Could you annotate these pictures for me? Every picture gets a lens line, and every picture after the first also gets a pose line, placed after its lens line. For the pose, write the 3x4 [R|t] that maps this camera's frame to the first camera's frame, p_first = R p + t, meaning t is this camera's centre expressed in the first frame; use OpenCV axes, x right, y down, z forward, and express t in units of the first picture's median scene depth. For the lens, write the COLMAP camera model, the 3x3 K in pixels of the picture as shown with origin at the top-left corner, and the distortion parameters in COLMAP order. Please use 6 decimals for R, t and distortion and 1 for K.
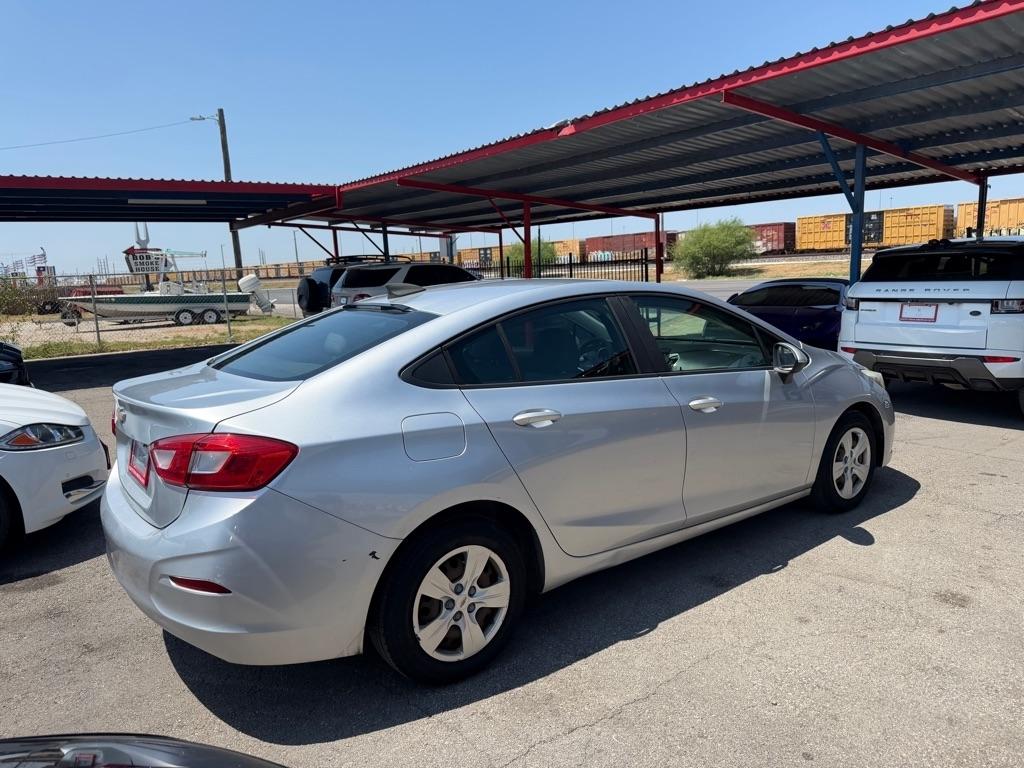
lens RADIAL K [[718.0, 0, 515.6], [0, 718.0, 394.1], [0, 0, 1]] dist [0.034947, -0.041203]
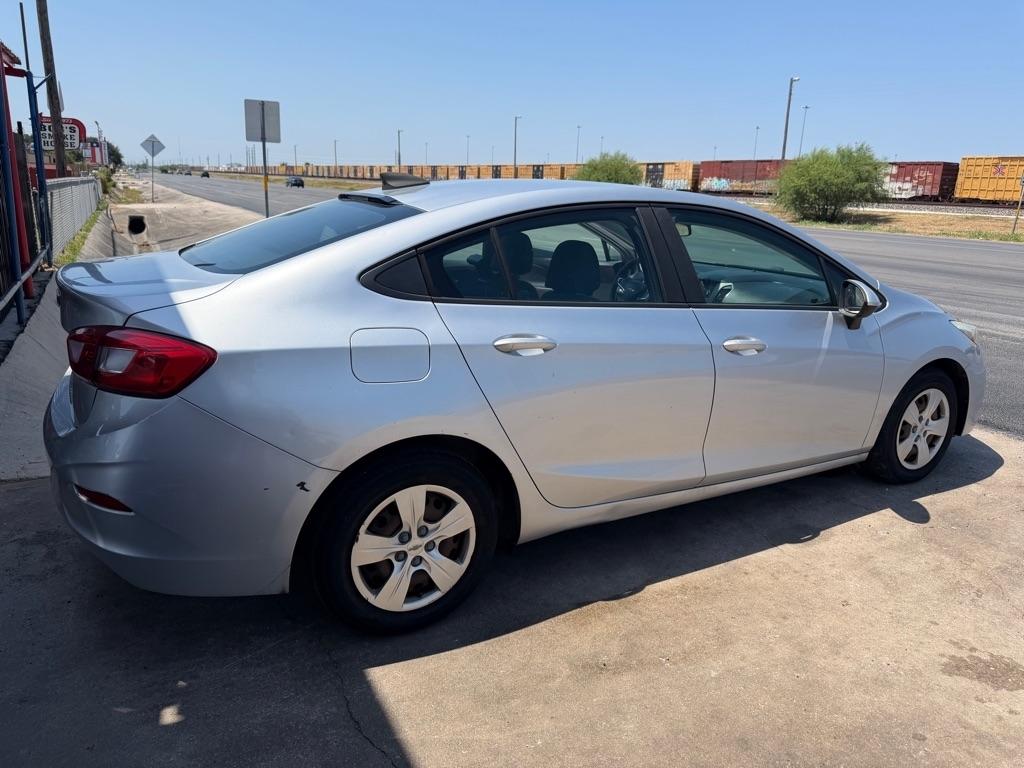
lens RADIAL K [[718.0, 0, 528.3], [0, 718.0, 380.5], [0, 0, 1]] dist [0.034947, -0.041203]
pose [[0.990744, 0.094713, -0.097239, 0.097097], [-0.085296, 0.991641, 0.096818, -0.005147], [0.105596, -0.087627, 0.990541, 0.130716]]
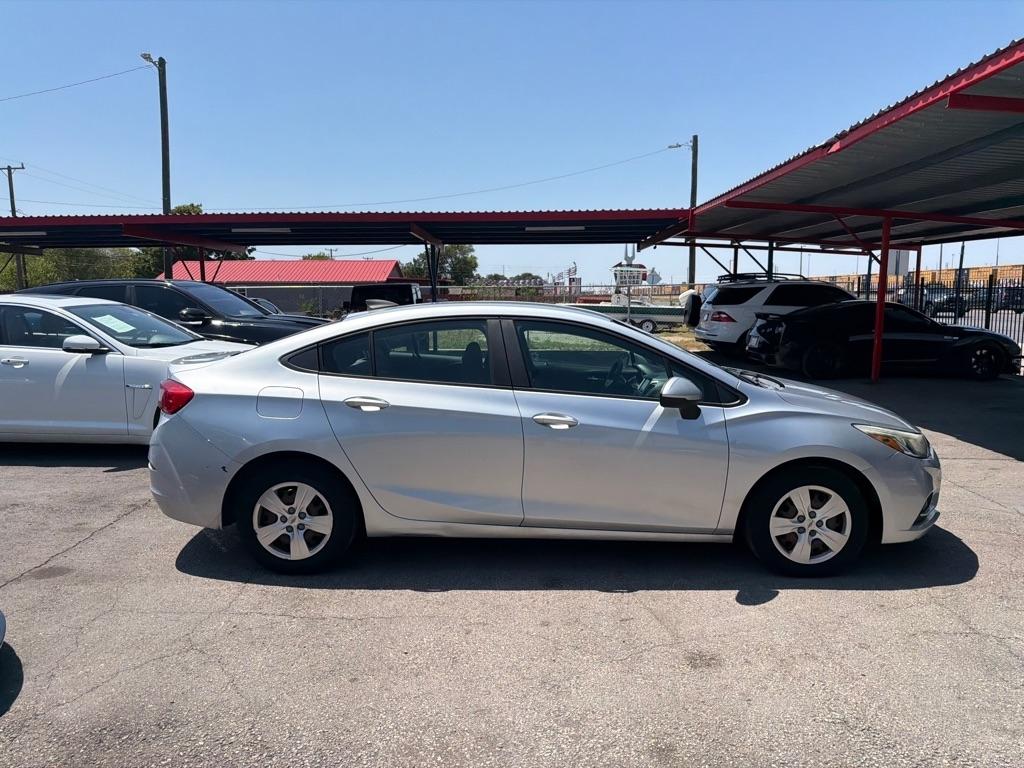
lens RADIAL K [[718.0, 0, 510.9], [0, 718.0, 389.6], [0, 0, 1]] dist [0.034947, -0.041203]
pose [[0.782776, 0.118524, -0.610912, 0.860859], [-0.134405, 0.990725, 0.019996, -0.045389], [0.607615, 0.066457, 0.791446, 0.078065]]
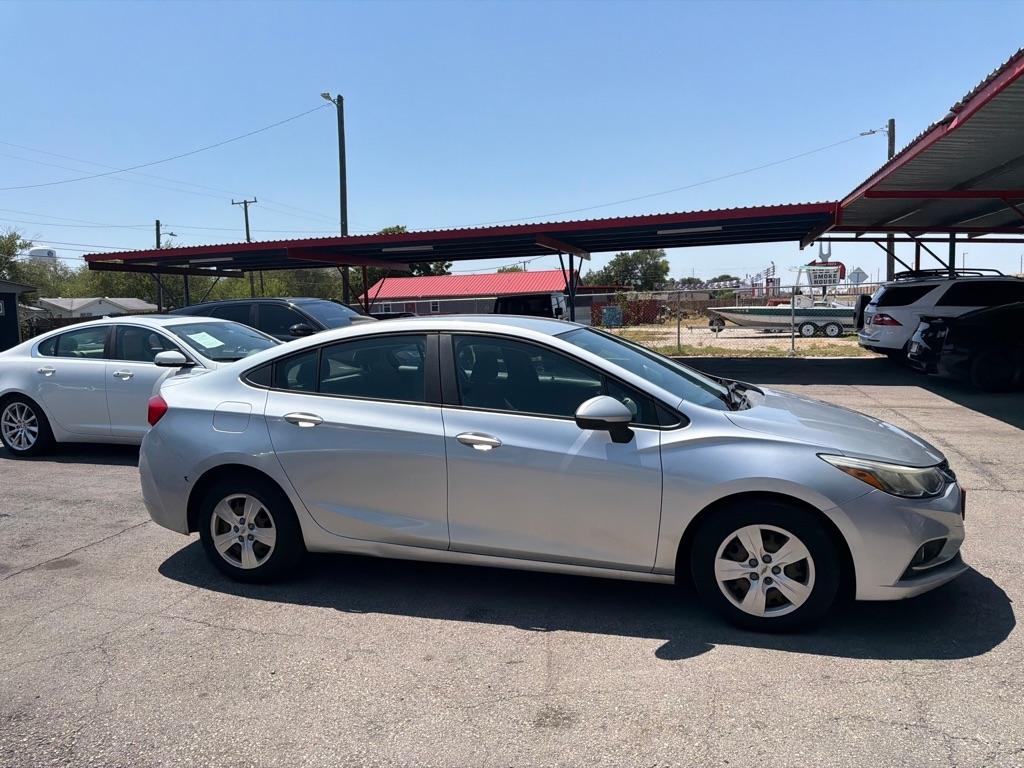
lens RADIAL K [[718.0, 0, 511.0], [0, 718.0, 376.4], [0, 0, 1]] dist [0.034947, -0.041203]
pose [[0.592681, 0.102578, -0.798879, 1.097312], [-0.132696, 0.990739, 0.028767, -0.113851], [0.794431, 0.088959, 0.600804, 0.389679]]
